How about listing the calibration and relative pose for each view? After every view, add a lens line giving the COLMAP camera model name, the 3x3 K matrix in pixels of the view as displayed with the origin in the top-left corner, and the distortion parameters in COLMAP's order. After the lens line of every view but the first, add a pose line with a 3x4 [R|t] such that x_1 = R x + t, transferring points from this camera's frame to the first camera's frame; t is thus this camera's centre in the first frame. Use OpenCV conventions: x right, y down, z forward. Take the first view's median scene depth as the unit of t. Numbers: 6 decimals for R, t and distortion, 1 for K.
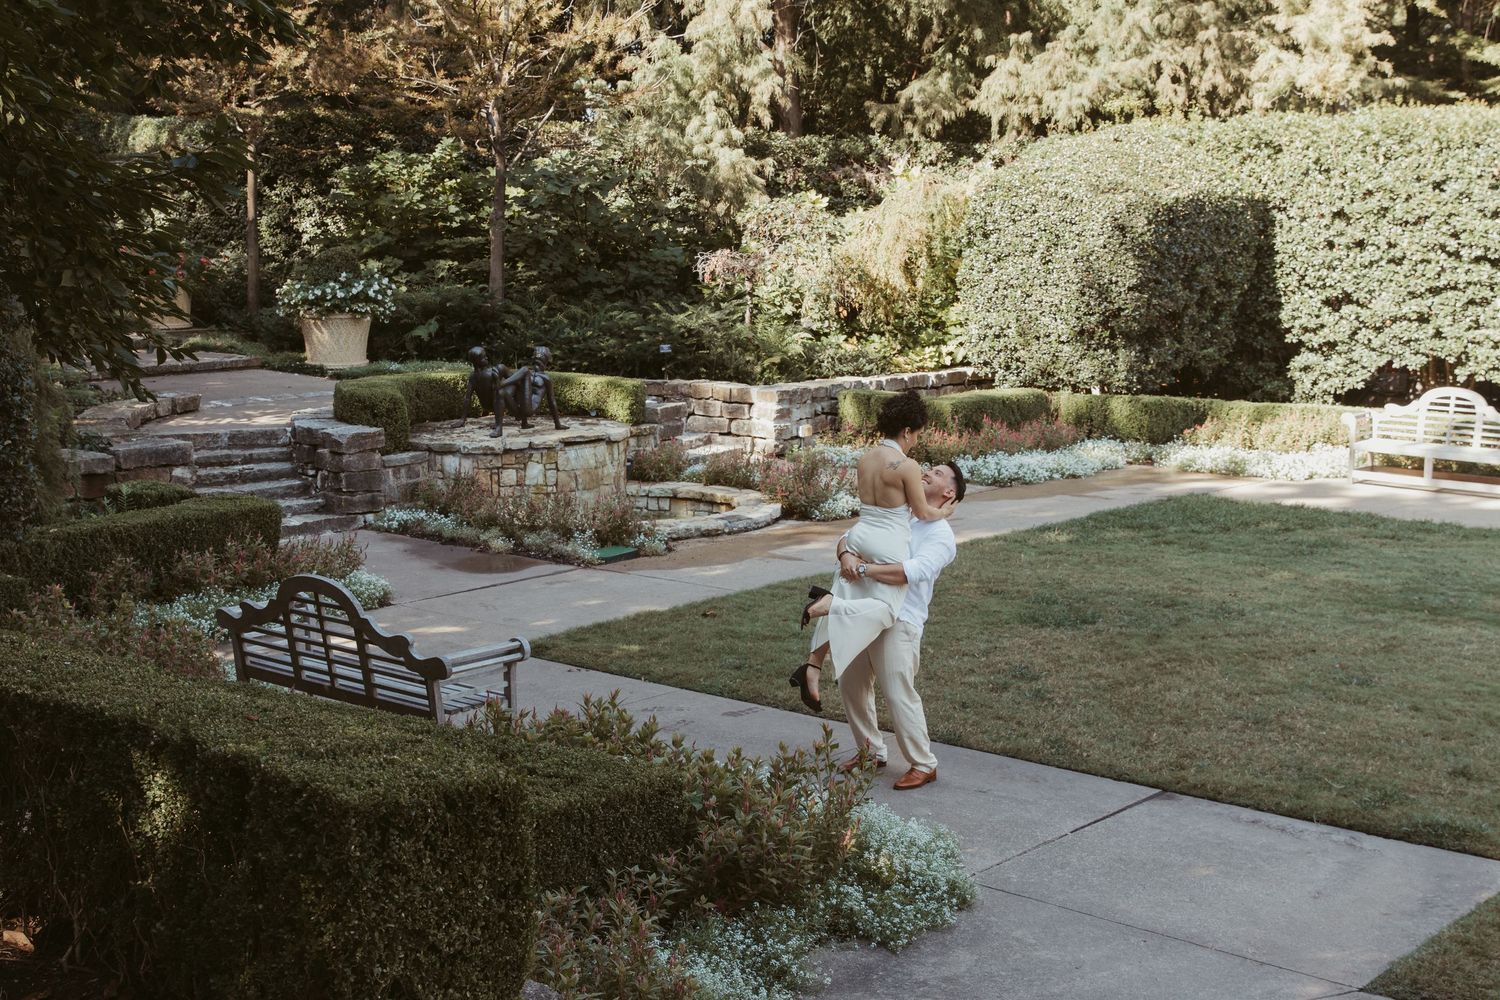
lens RADIAL K [[2013.5, 0, 746.5], [0, 2013.5, 523.2], [0, 0, 1]] dist [-0.004134, 0.014166]
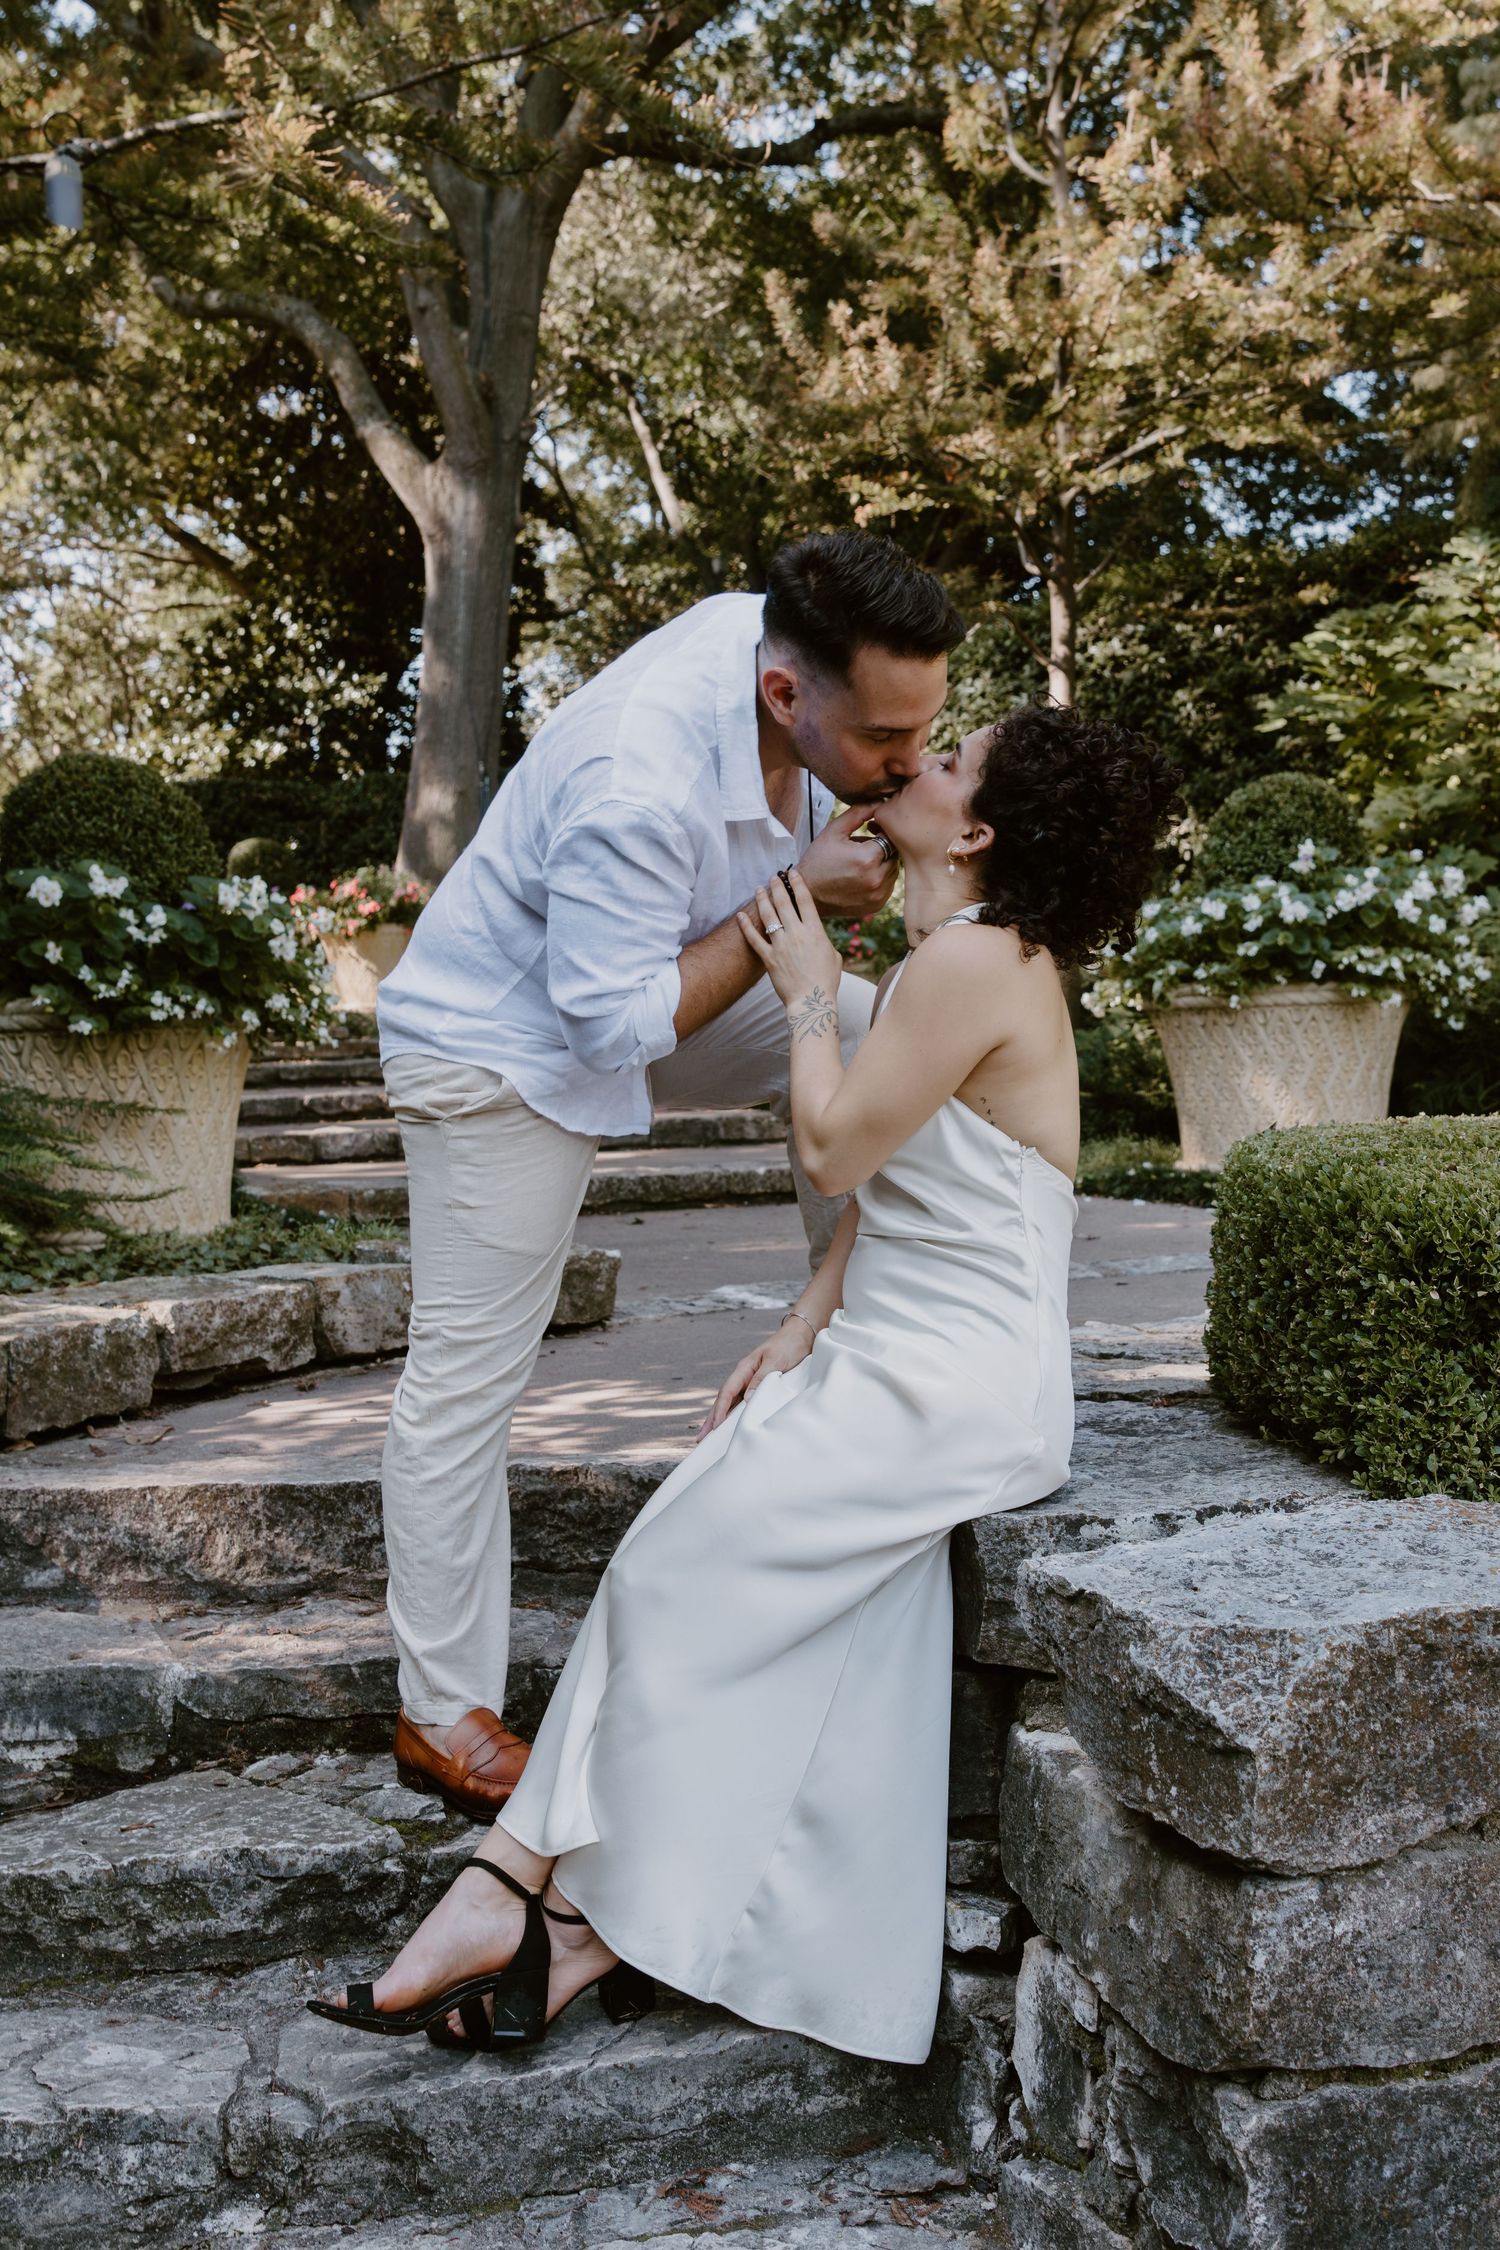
lens RADIAL K [[2419.2, 0, 750.0], [0, 2419.2, 1125.0], [0, 0, 1]] dist [0.018823, -0.000568]
pose [[0.910260, -0.022671, -0.413417, -0.141403], [-0.033981, 0.991041, -0.129165, -0.041297], [0.412641, 0.131622, 0.901334, 0.716294]]
